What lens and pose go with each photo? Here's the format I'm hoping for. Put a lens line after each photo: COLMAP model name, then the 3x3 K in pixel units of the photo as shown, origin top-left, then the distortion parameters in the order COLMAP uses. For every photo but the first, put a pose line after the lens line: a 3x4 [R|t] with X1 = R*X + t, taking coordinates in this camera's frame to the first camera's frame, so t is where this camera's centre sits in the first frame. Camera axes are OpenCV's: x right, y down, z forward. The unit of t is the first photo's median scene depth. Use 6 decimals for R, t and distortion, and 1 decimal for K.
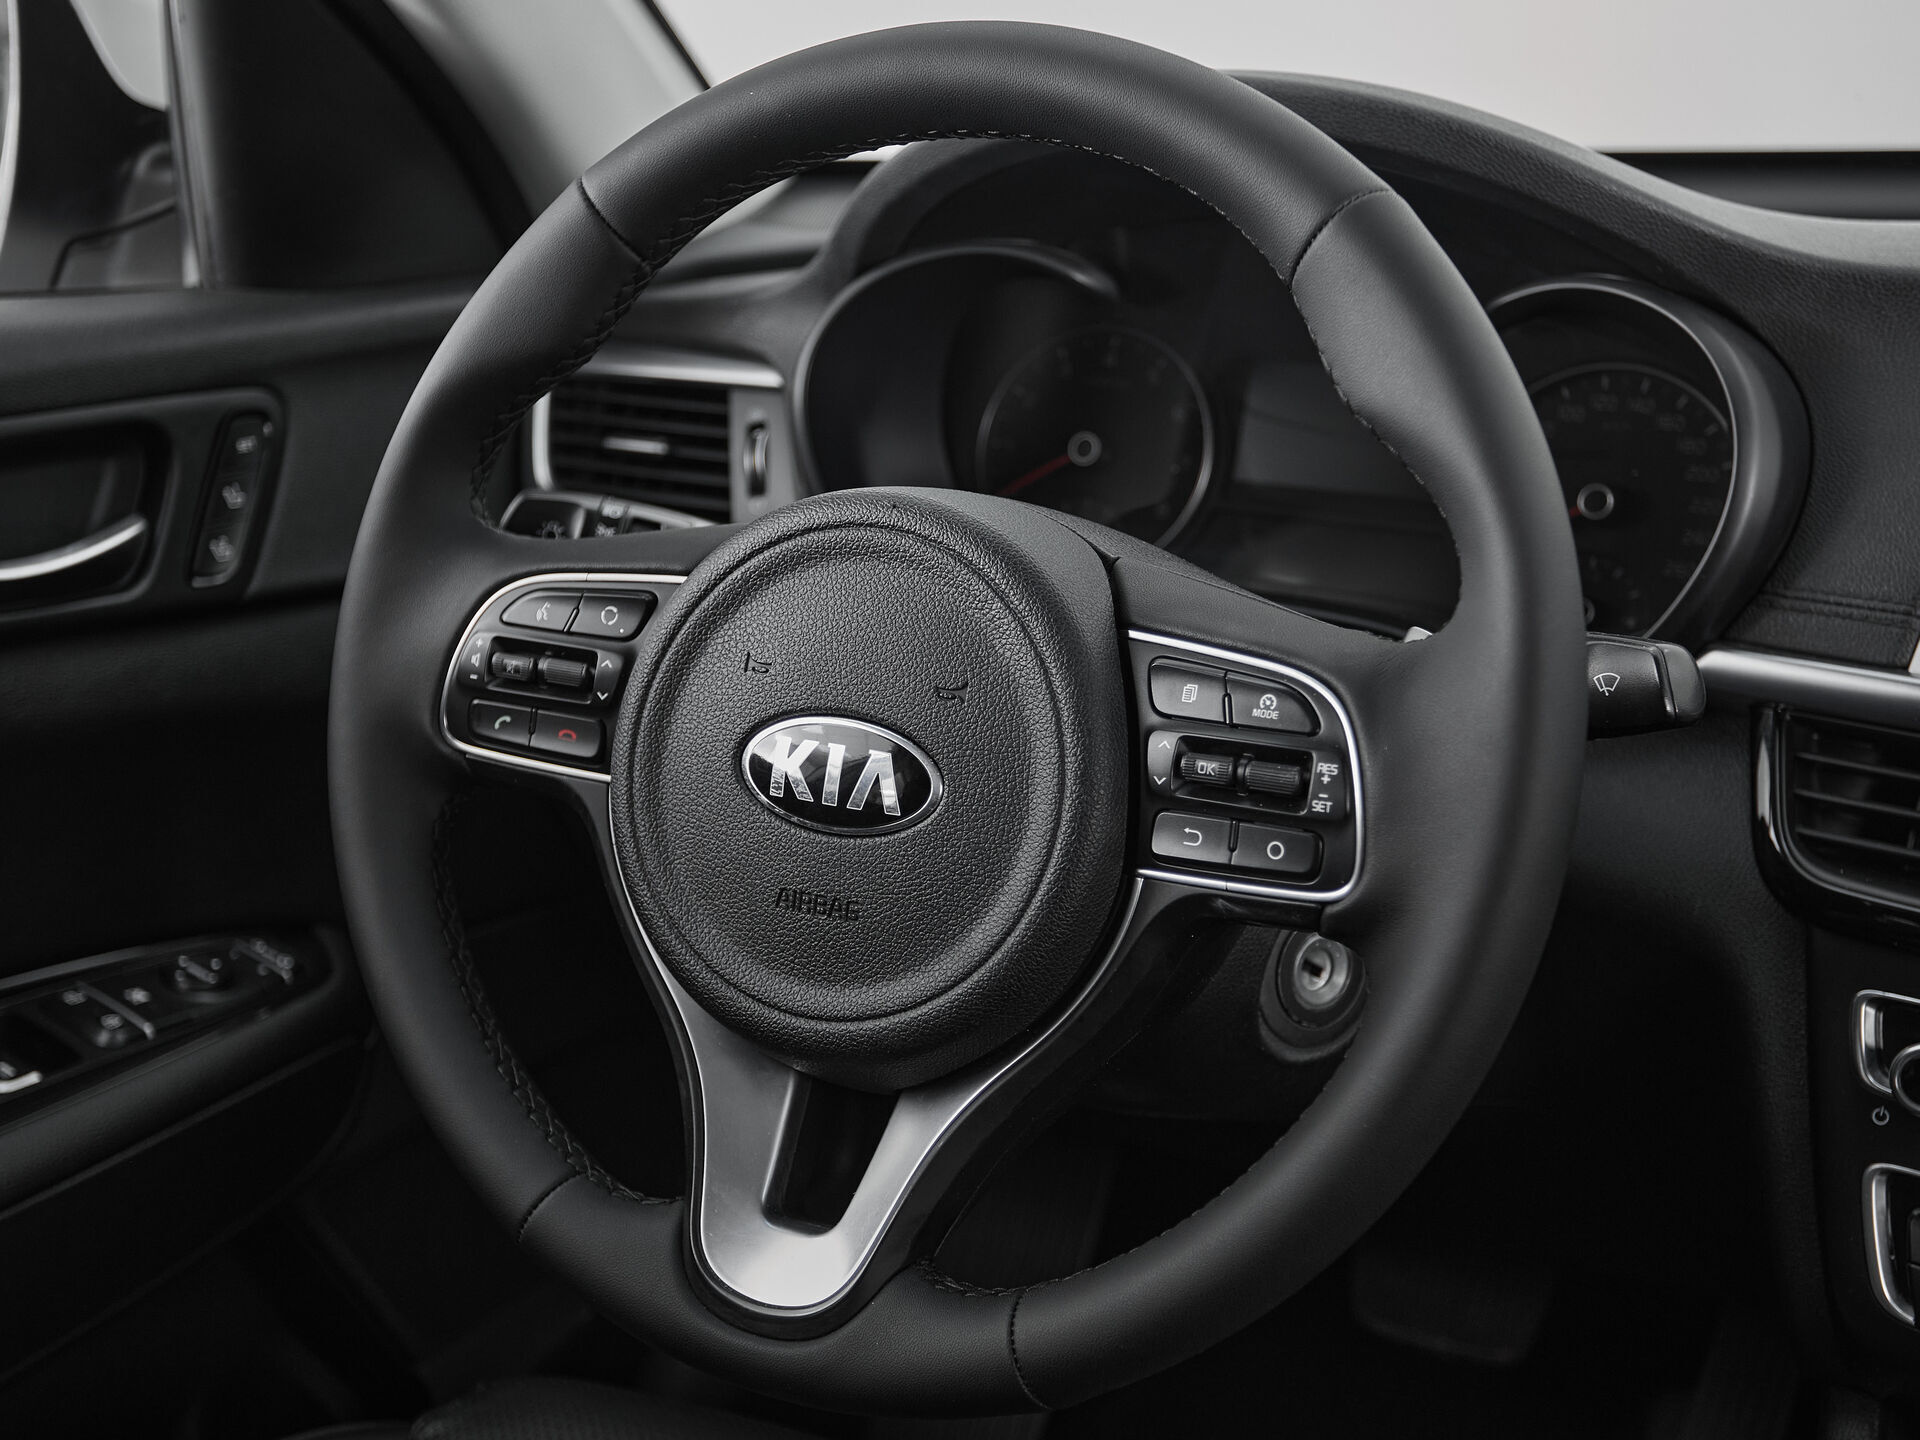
lens RADIAL K [[2153.0, 0, 991.6], [0, 2153.0, 791.9], [0, 0, 1]] dist [0.006175, 0.000000]
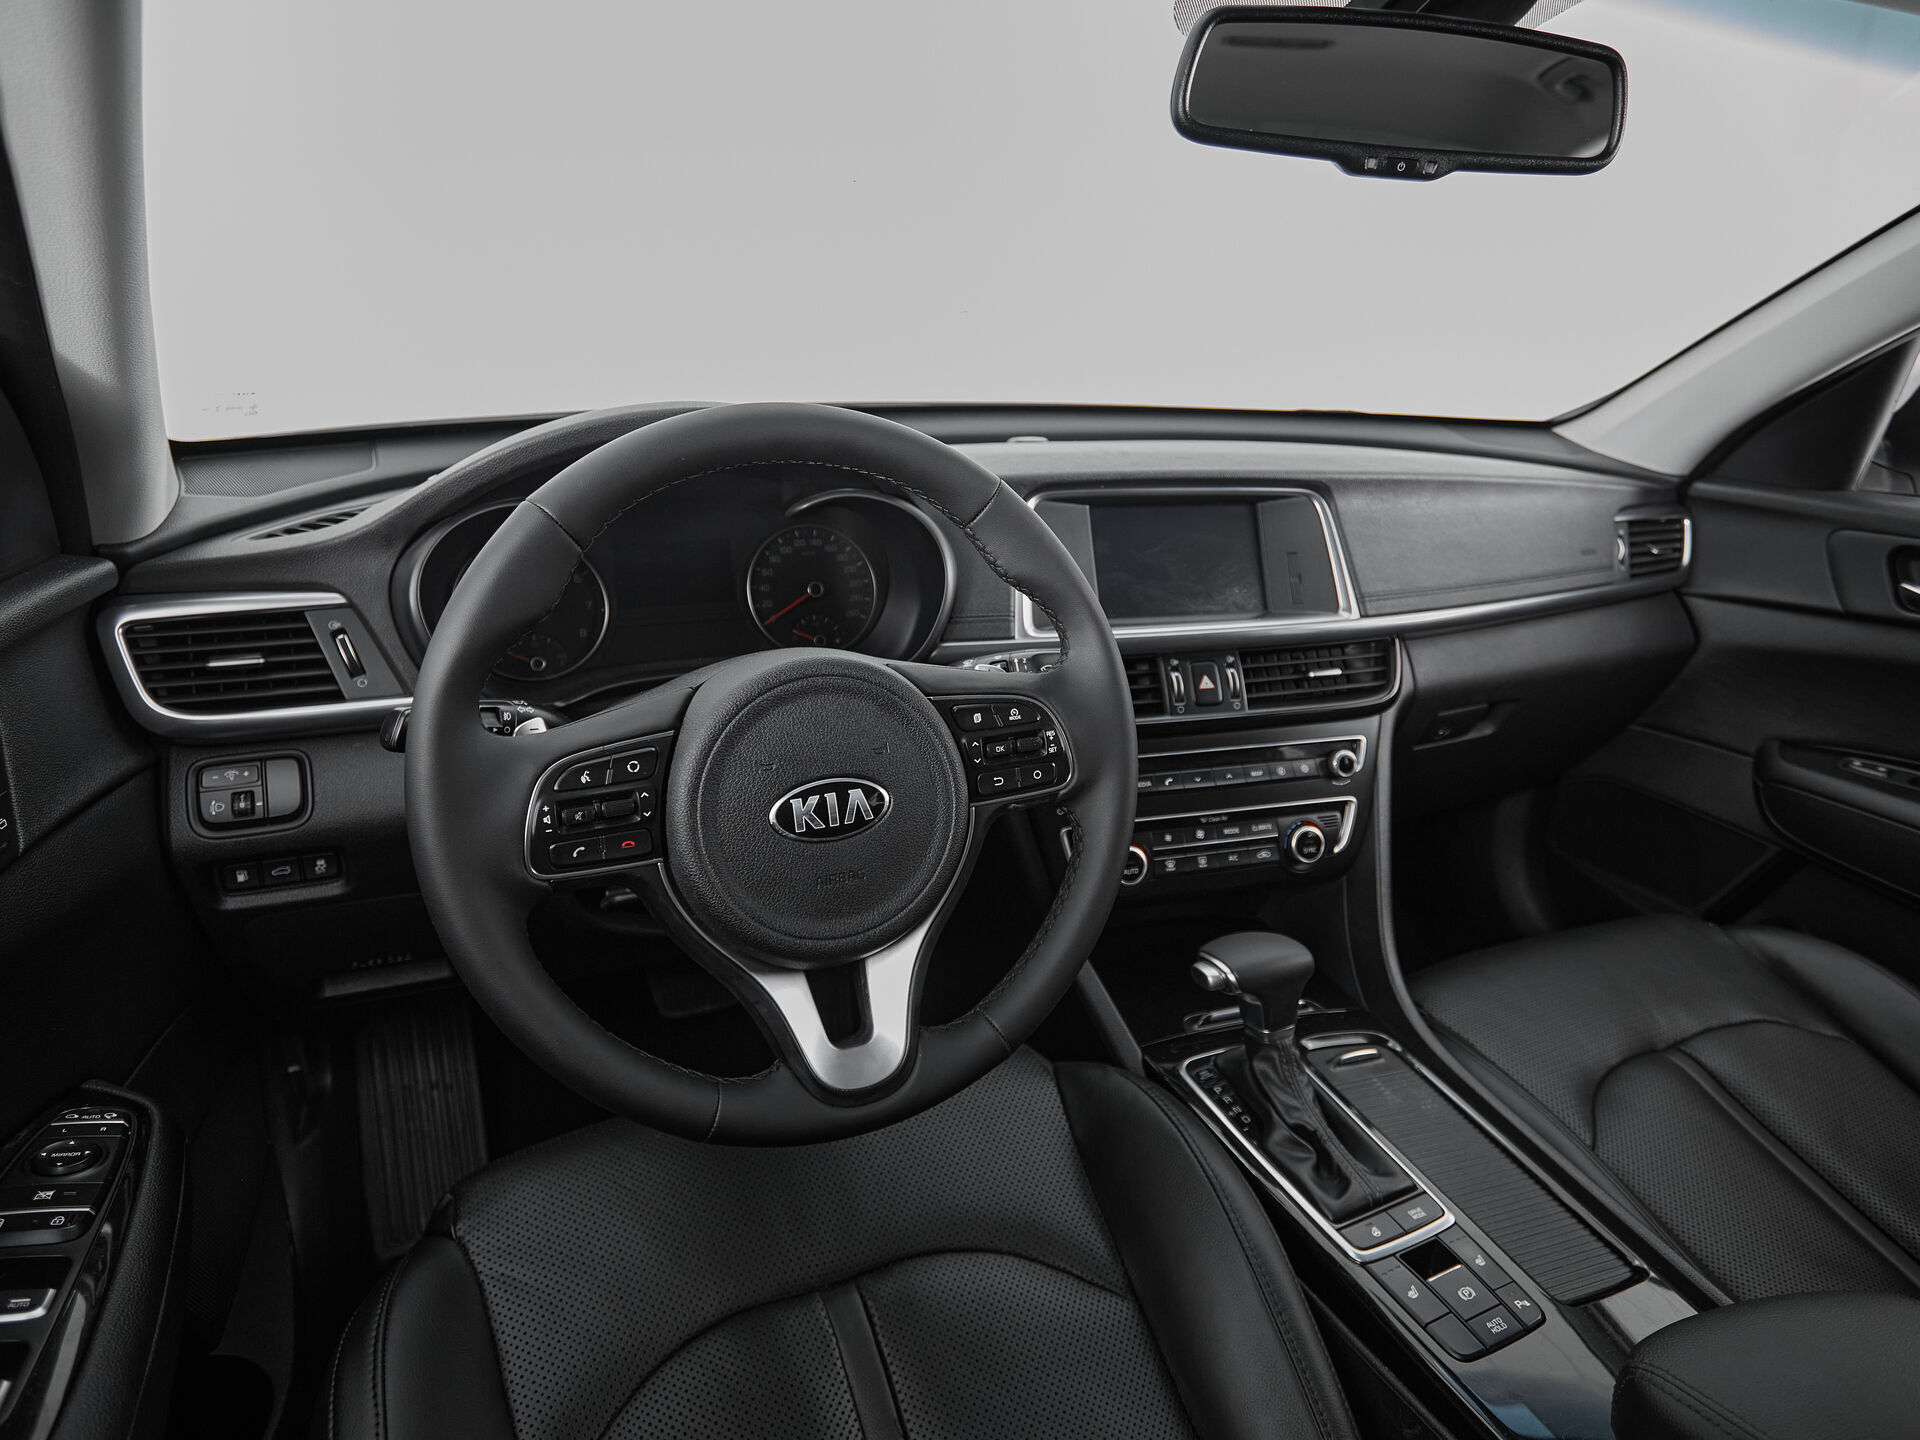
lens RADIAL K [[1079.2, 0, 958.7], [0, 1079.2, 724.0], [0, 0, 1]] dist [-0.013093, 0.001251]
pose [[0.609493, -0.262518, 0.748066, -0.680188], [0.230510, 0.961500, 0.149608, -0.192342], [-0.758540, 0.081251, 0.646541, 0.299813]]
